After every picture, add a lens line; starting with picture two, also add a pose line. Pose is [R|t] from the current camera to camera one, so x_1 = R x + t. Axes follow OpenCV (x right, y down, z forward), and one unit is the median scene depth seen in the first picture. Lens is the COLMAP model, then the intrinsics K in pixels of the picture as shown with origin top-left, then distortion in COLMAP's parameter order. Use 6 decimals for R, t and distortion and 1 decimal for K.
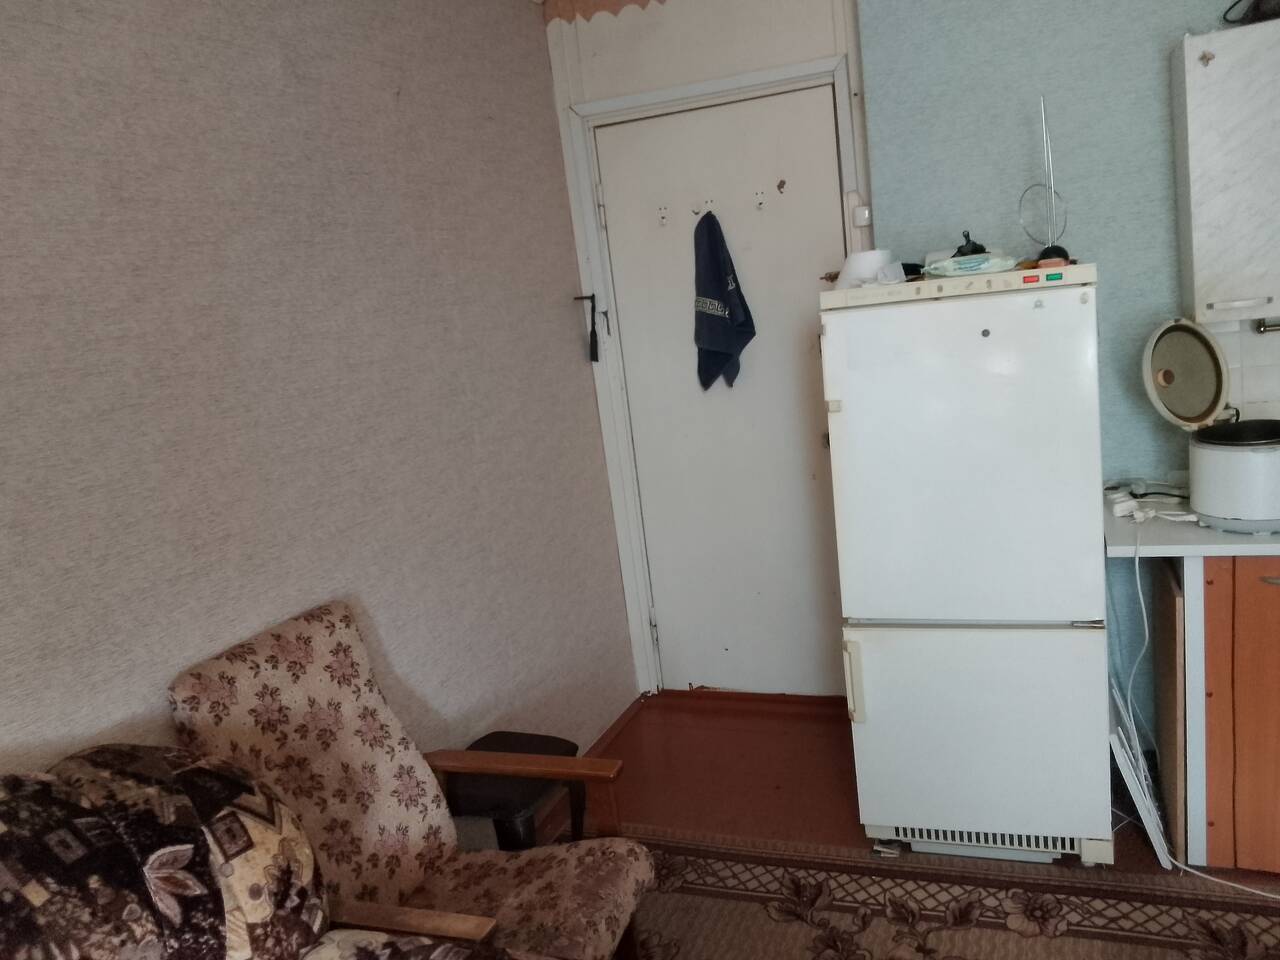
lens RADIAL K [[956.2, 0, 640.0], [0, 956.2, 480.0], [0, 0, 1]] dist [-0.033432, -0.008476]
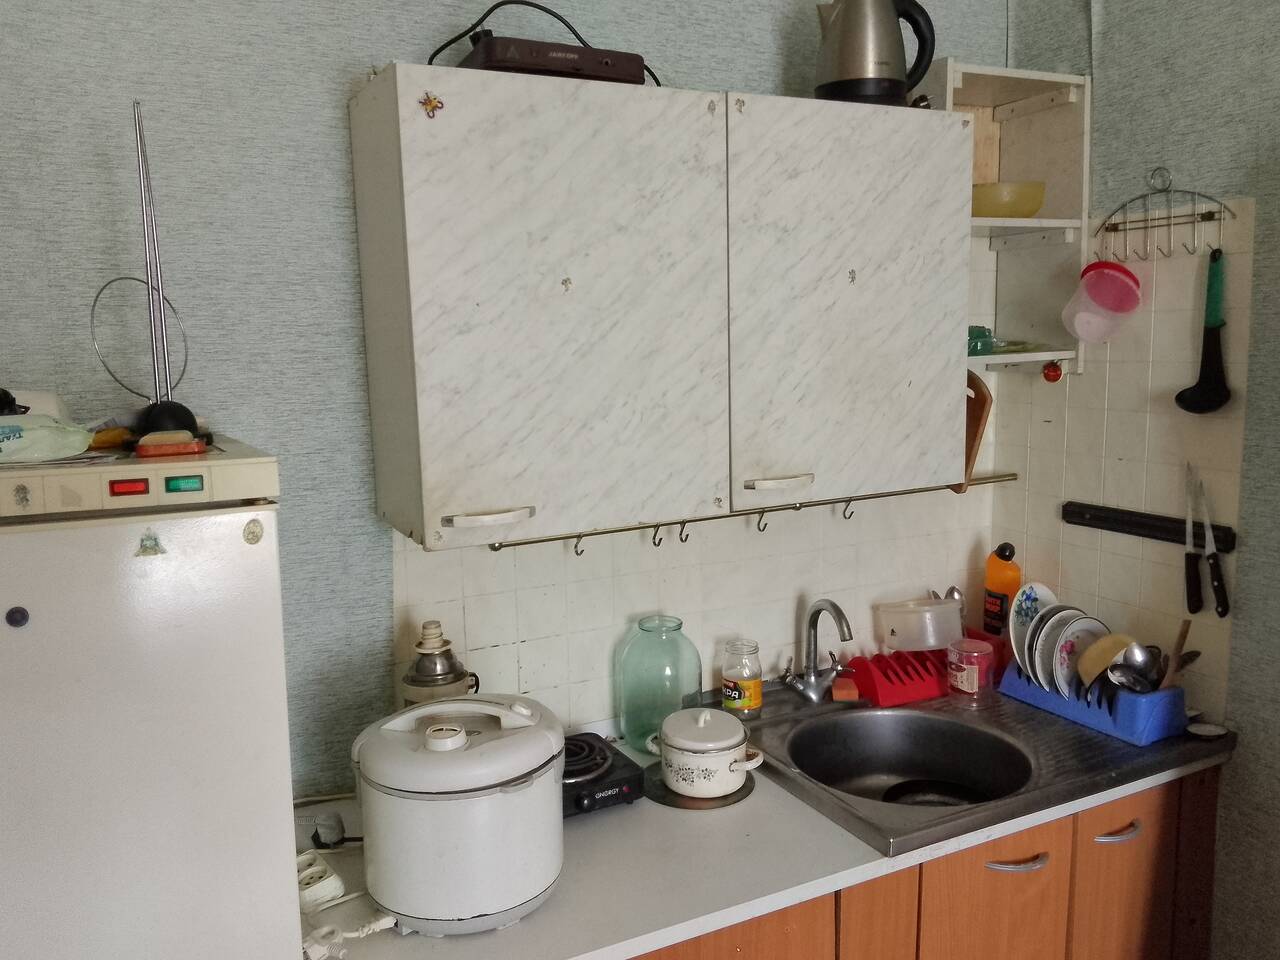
lens RADIAL K [[956.2, 0, 640.0], [0, 956.2, 480.0], [0, 0, 1]] dist [-0.033432, -0.008476]
pose [[0.615774, 0.001276, 0.787922, 0.215968], [0.094845, 0.992607, -0.075730, -0.159035], [-0.782194, 0.121363, 0.611101, 0.554020]]
